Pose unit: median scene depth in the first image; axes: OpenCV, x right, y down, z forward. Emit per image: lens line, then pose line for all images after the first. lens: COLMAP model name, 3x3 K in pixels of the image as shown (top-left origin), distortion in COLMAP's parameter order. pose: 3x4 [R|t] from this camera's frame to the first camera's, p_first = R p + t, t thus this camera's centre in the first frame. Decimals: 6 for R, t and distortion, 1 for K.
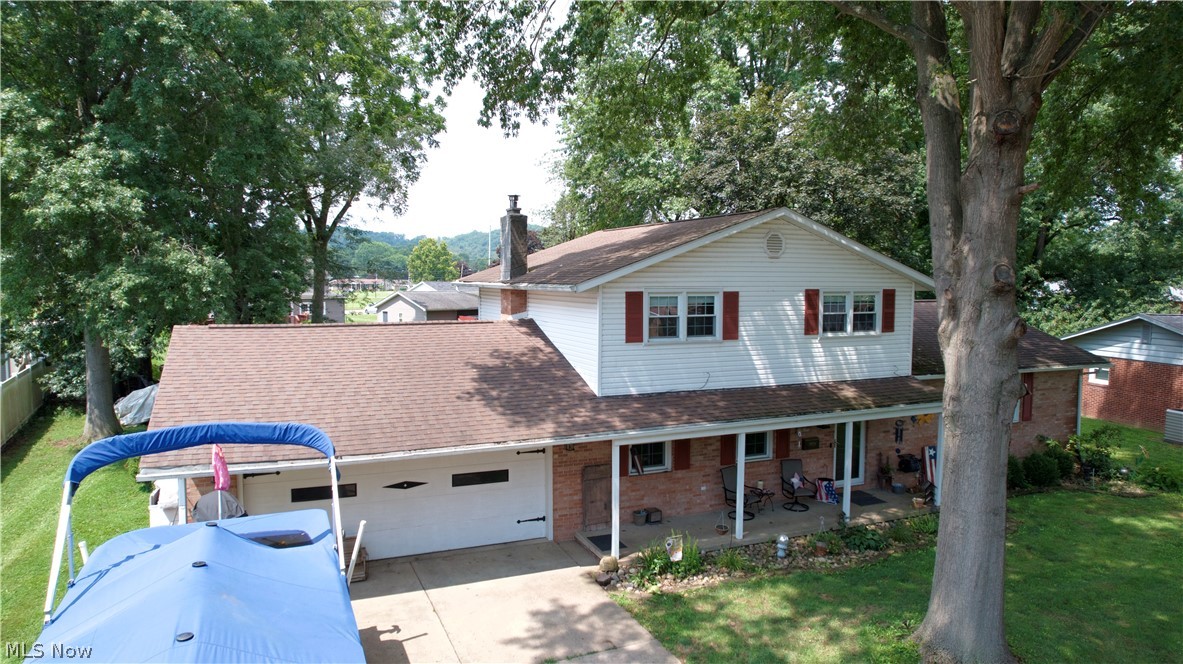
lens RADIAL K [[754.2, 0, 591.9], [0, 754.2, 329.5], [0, 0, 1]] dist [-0.062728, 0.053463]
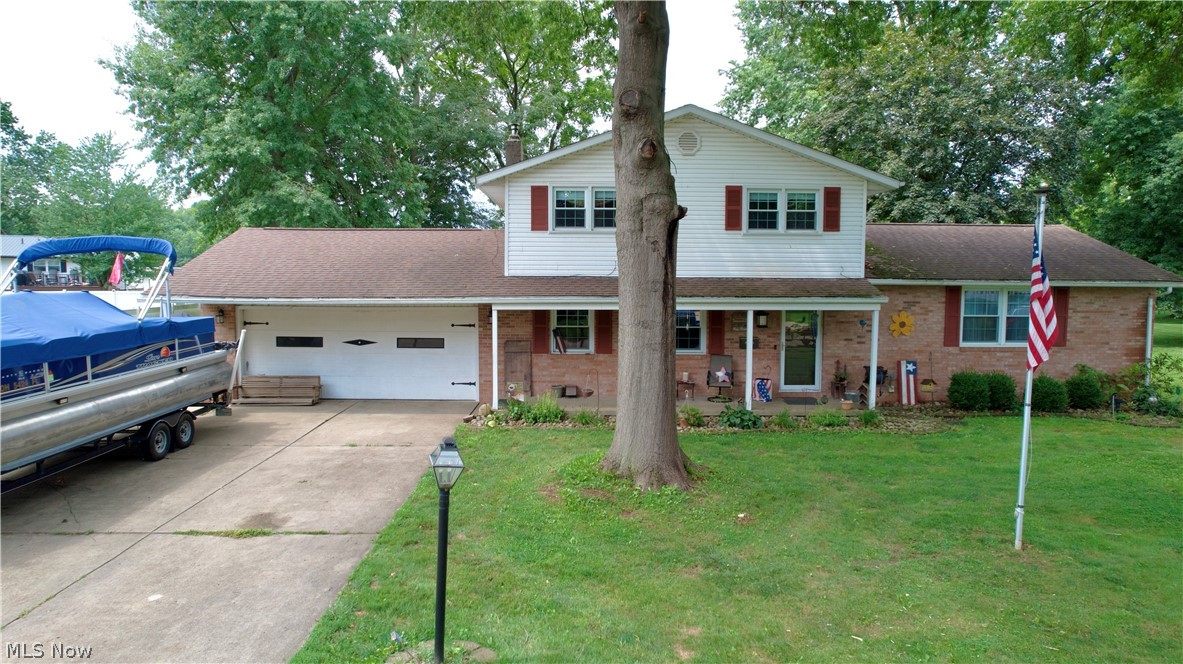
lens RADIAL K [[754.2, 0, 595.7], [0, 754.2, 327.9], [0, 0, 1]] dist [-0.062728, 0.053463]
pose [[0.925546, 0.027933, -0.377603, 0.534796], [-0.029226, 0.999570, 0.002308, 0.150231], [0.377505, 0.008899, 0.925965, -0.022496]]
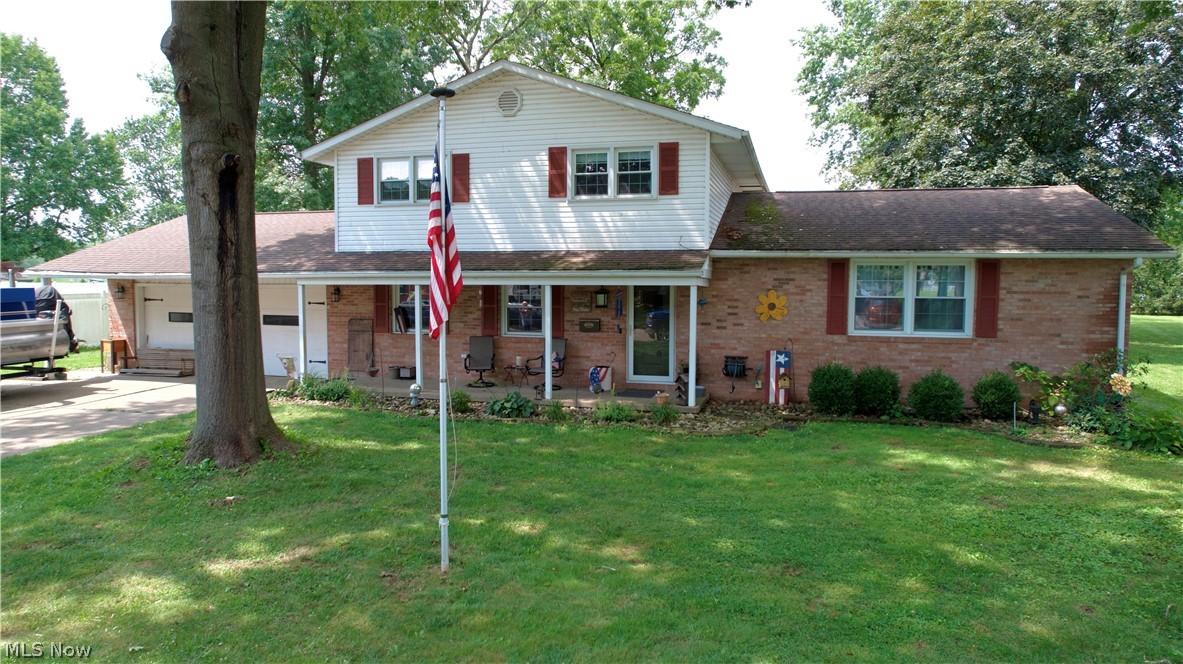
lens RADIAL K [[754.2, 0, 592.9], [0, 754.2, 330.3], [0, 0, 1]] dist [-0.062728, 0.053463]
pose [[0.780118, 0.044333, -0.624060, 0.947323], [-0.046092, 0.998848, 0.013340, 0.161392], [0.623933, 0.018358, 0.781262, 0.330788]]
